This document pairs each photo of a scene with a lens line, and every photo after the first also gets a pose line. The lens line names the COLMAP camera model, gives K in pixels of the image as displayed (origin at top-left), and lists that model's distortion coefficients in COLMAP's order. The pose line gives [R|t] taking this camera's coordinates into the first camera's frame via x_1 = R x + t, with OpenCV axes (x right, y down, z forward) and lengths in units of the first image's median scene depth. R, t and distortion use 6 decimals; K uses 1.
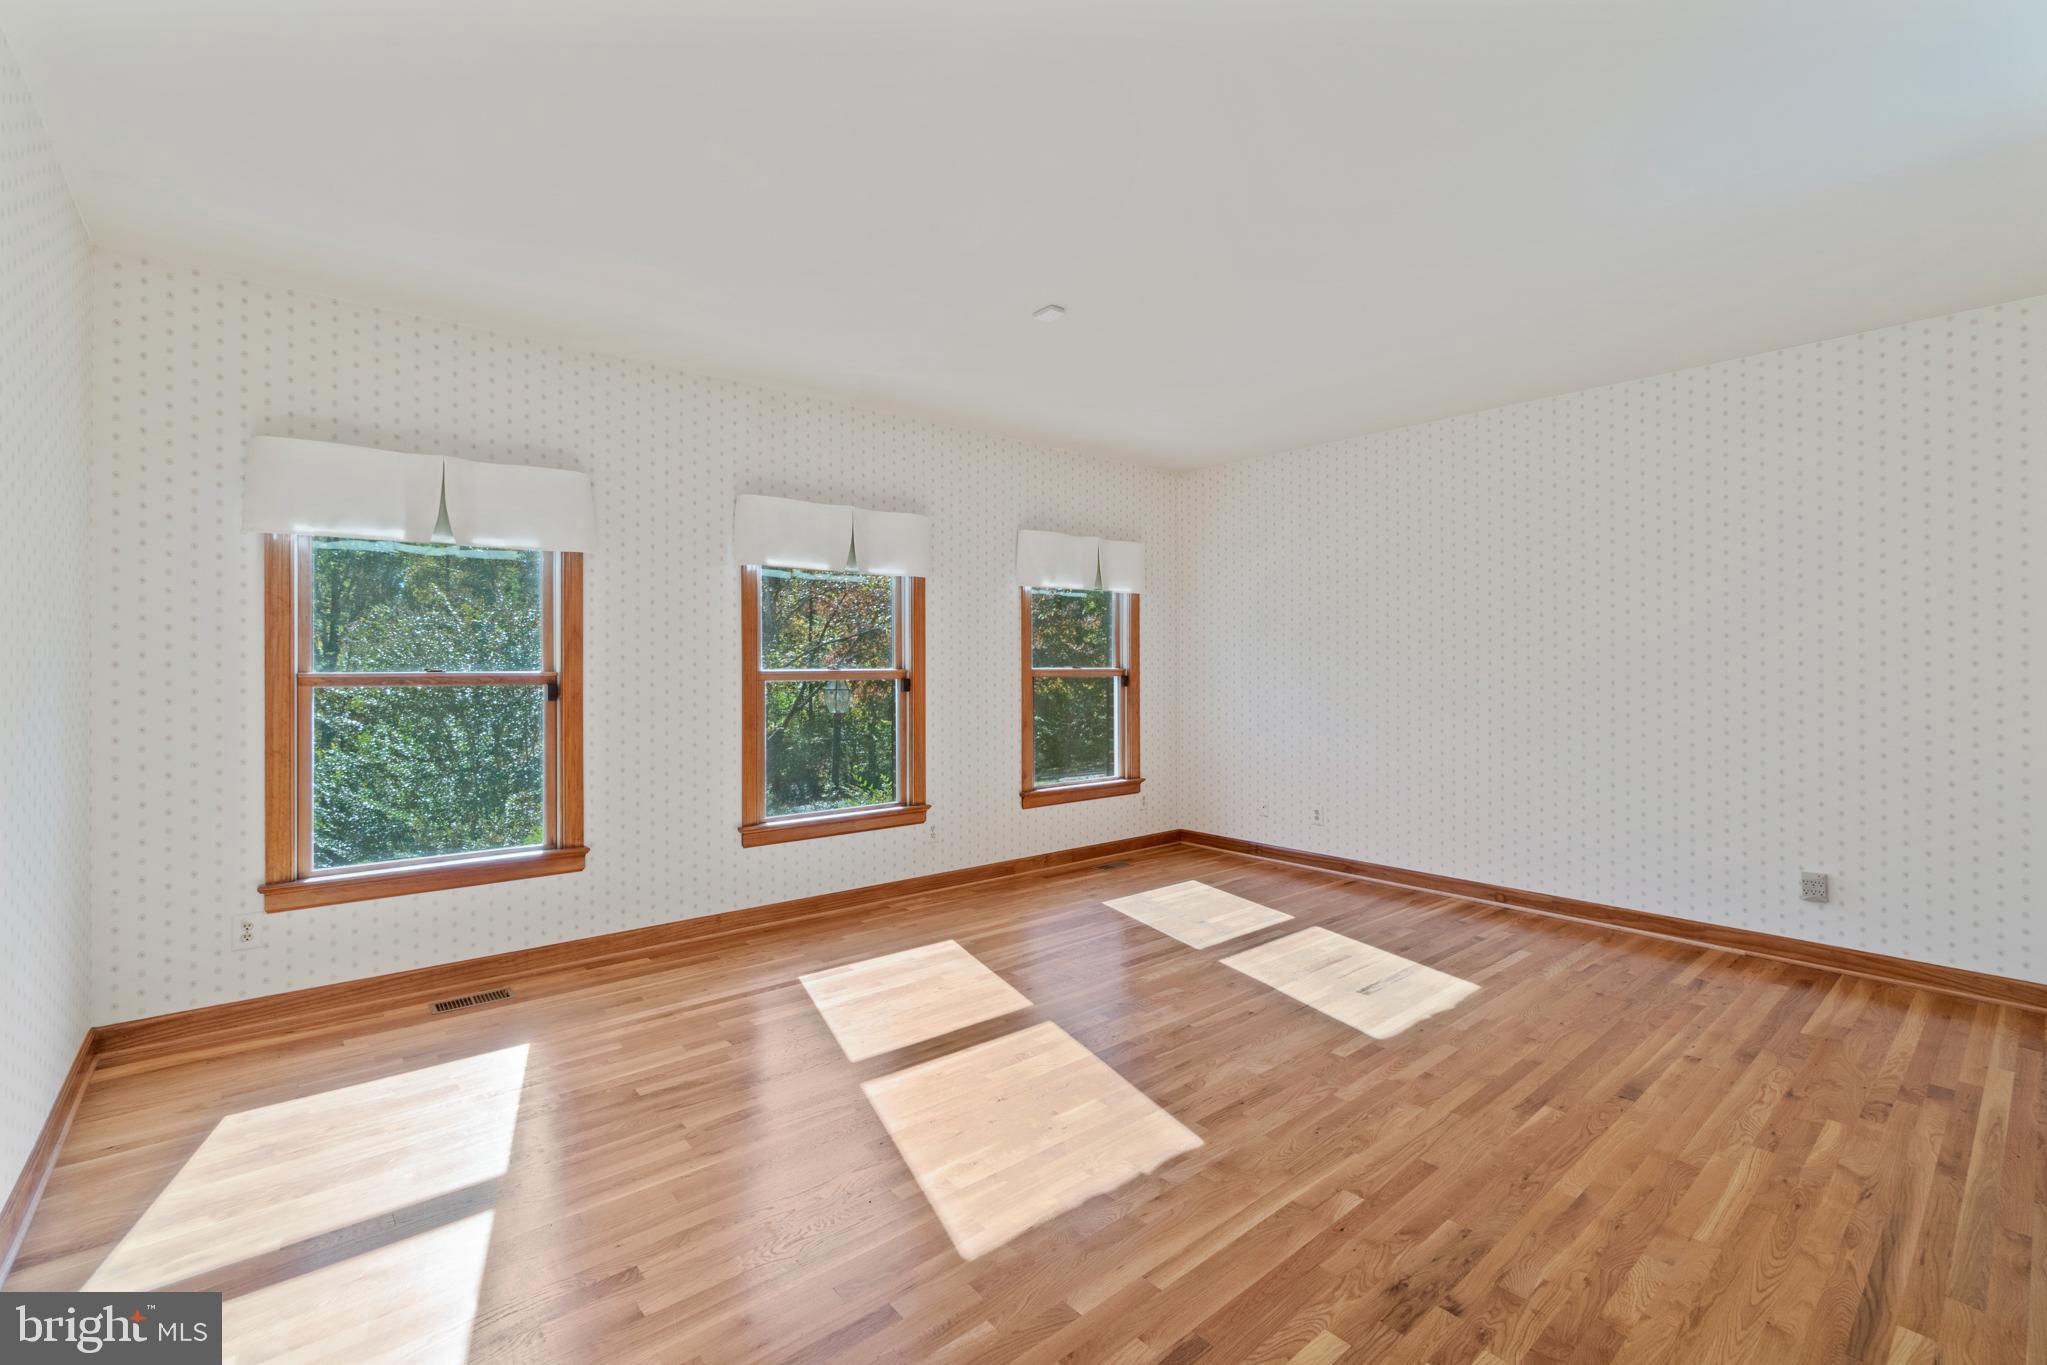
lens RADIAL K [[880.0, 0, 1011.1], [0, 880.0, 681.2], [0, 0, 1]] dist [-0.006541, 0.000810]
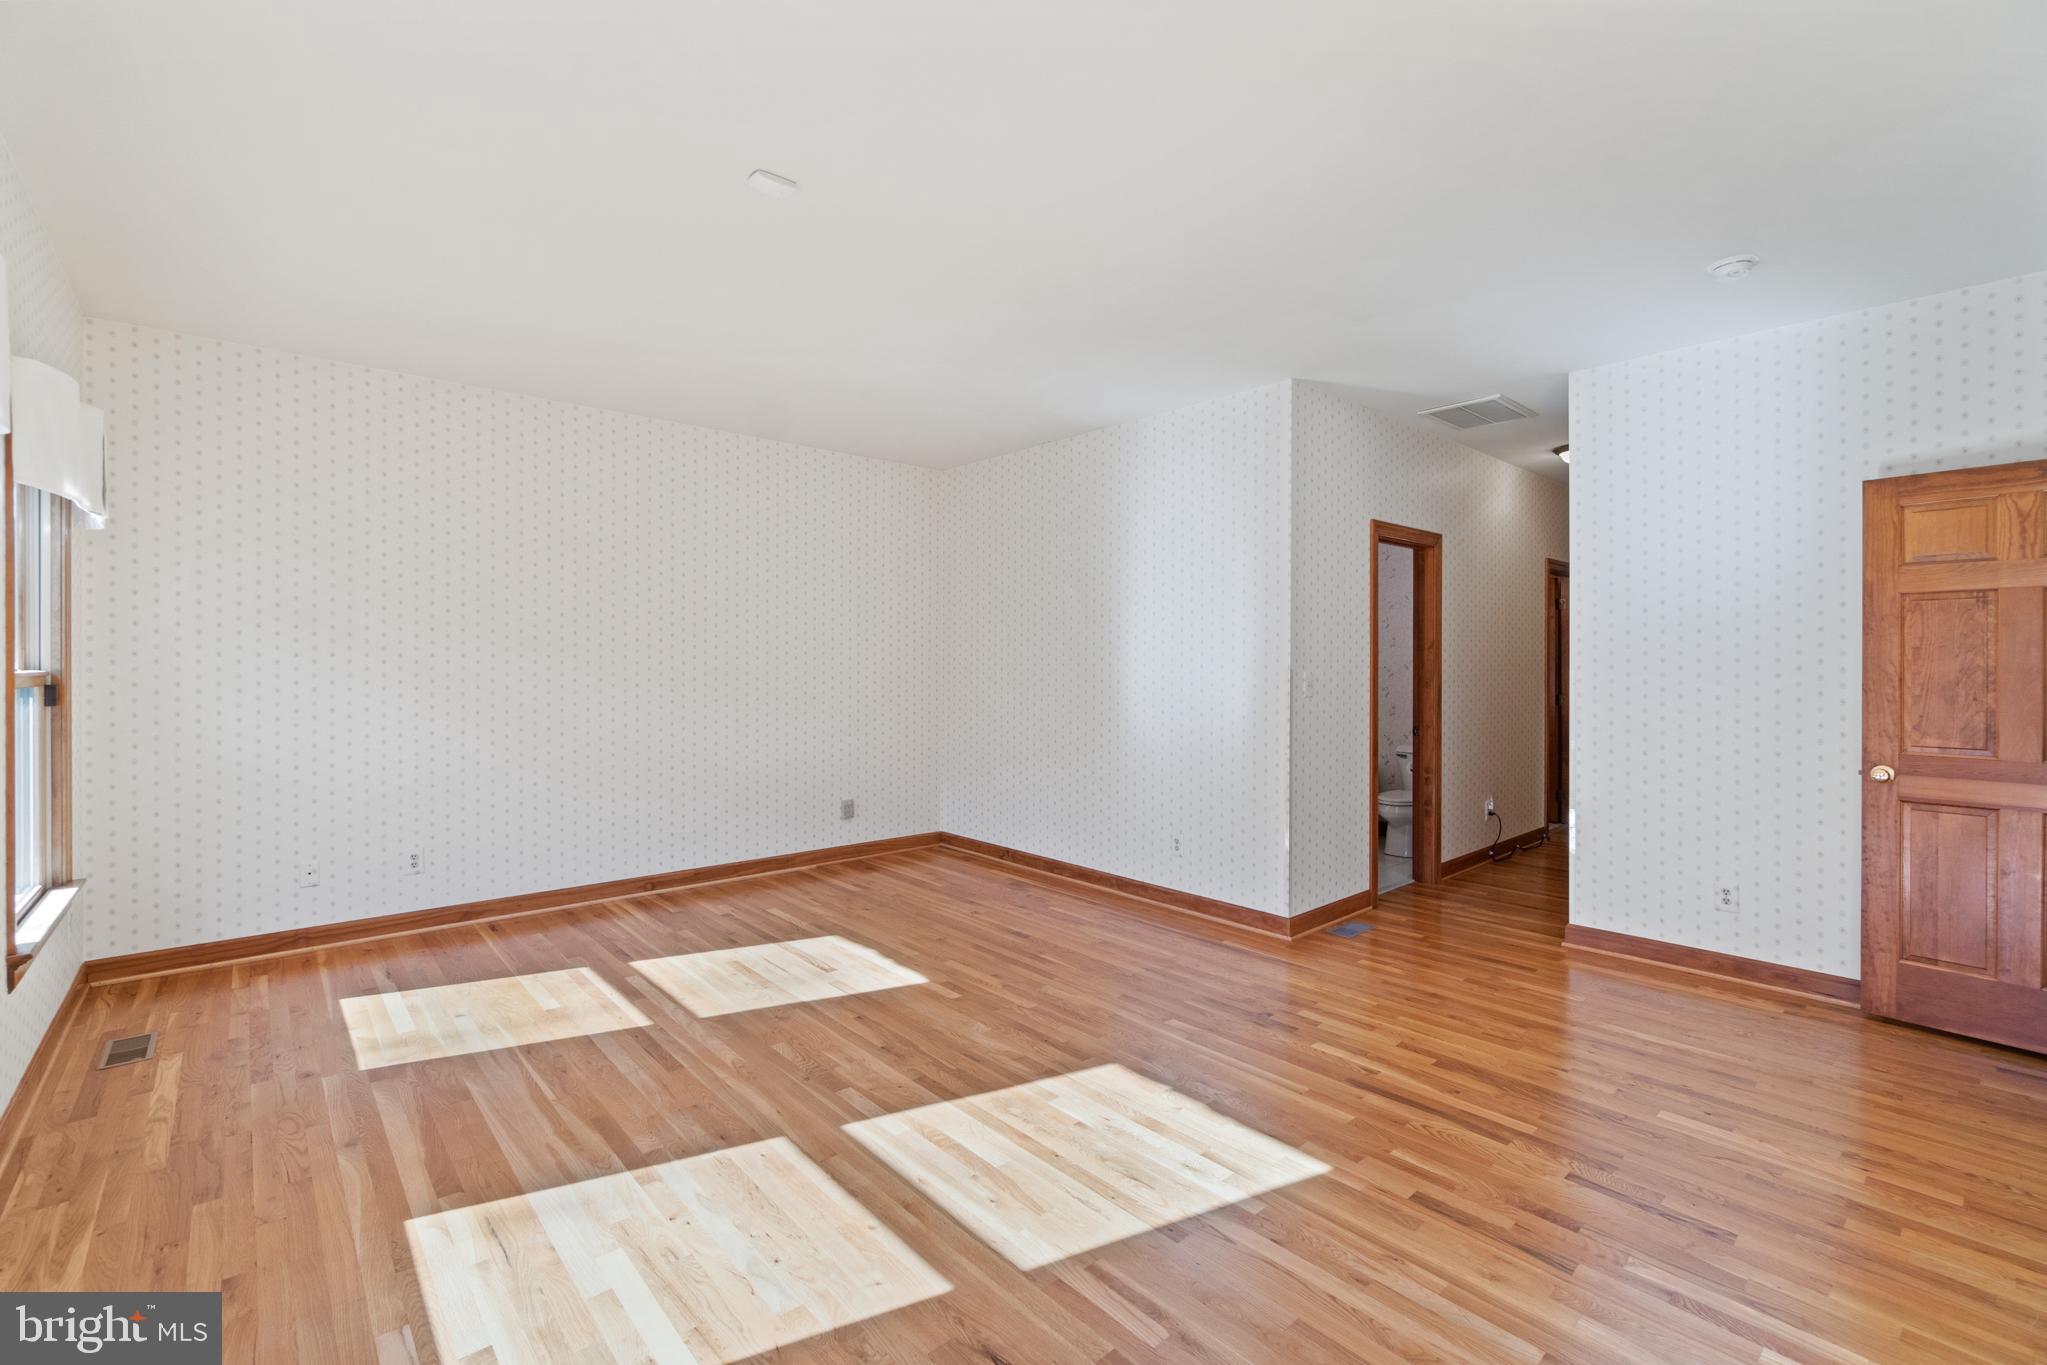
lens RADIAL K [[880.0, 0, 1012.8], [0, 880.0, 670.8], [0, 0, 1]] dist [-0.006541, 0.000810]
pose [[-0.028972, -0.005573, 0.999565, -0.685127], [0.015026, 0.999869, 0.006010, -0.014057], [-0.999467, 0.015193, -0.028884, 0.816537]]
